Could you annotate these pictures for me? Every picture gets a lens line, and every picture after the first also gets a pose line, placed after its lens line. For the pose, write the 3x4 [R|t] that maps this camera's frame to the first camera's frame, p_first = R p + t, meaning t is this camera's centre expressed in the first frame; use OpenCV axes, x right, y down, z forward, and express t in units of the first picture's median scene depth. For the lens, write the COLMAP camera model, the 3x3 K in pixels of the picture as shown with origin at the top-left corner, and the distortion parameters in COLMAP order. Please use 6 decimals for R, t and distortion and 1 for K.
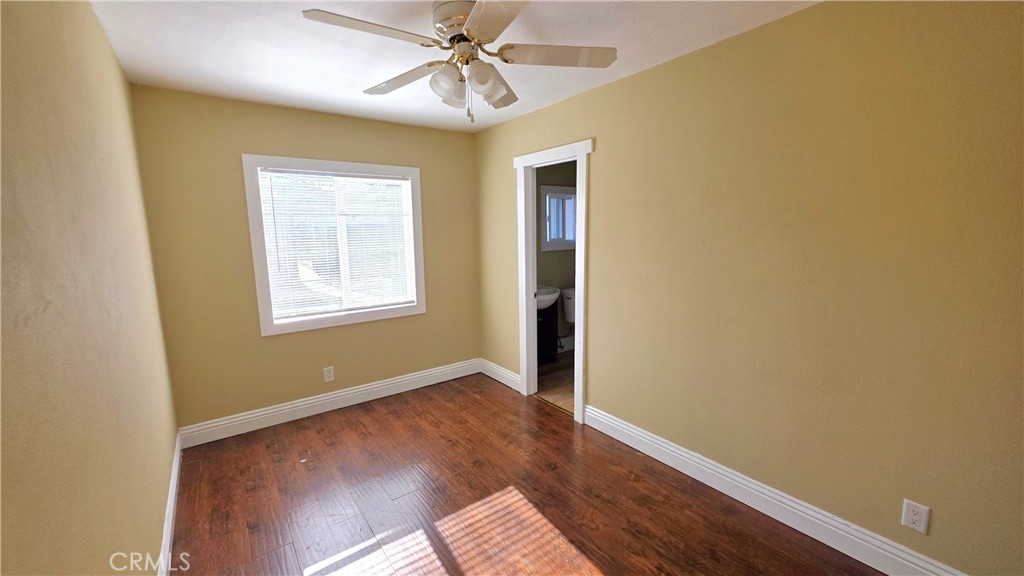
lens RADIAL K [[408.2, 0, 510.4], [0, 408.2, 283.8], [0, 0, 1]] dist [0.001751, -0.000238]
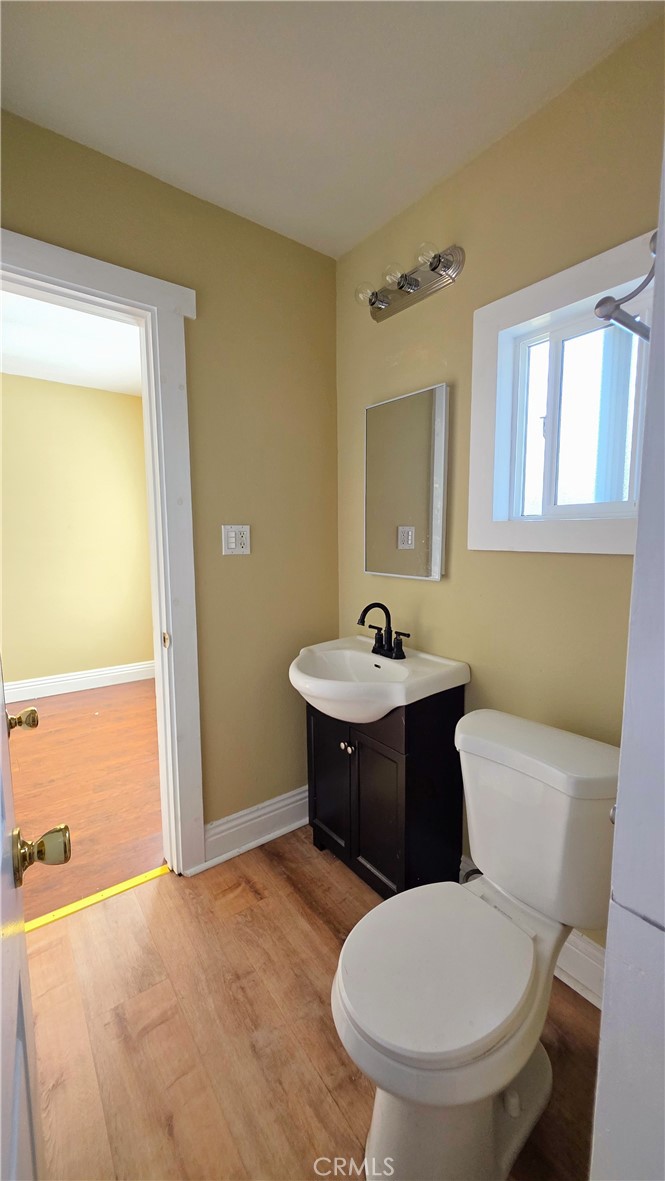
lens RADIAL K [[470.8, 0, 337.4], [0, 470.8, 588.3], [0, 0, 1]] dist [0.001751, -0.000238]
pose [[0.012218, 0.128677, -0.991611, 0.802571], [-0.133838, 0.982972, 0.125907, -0.160268], [0.990928, 0.131177, 0.029232, 1.766637]]
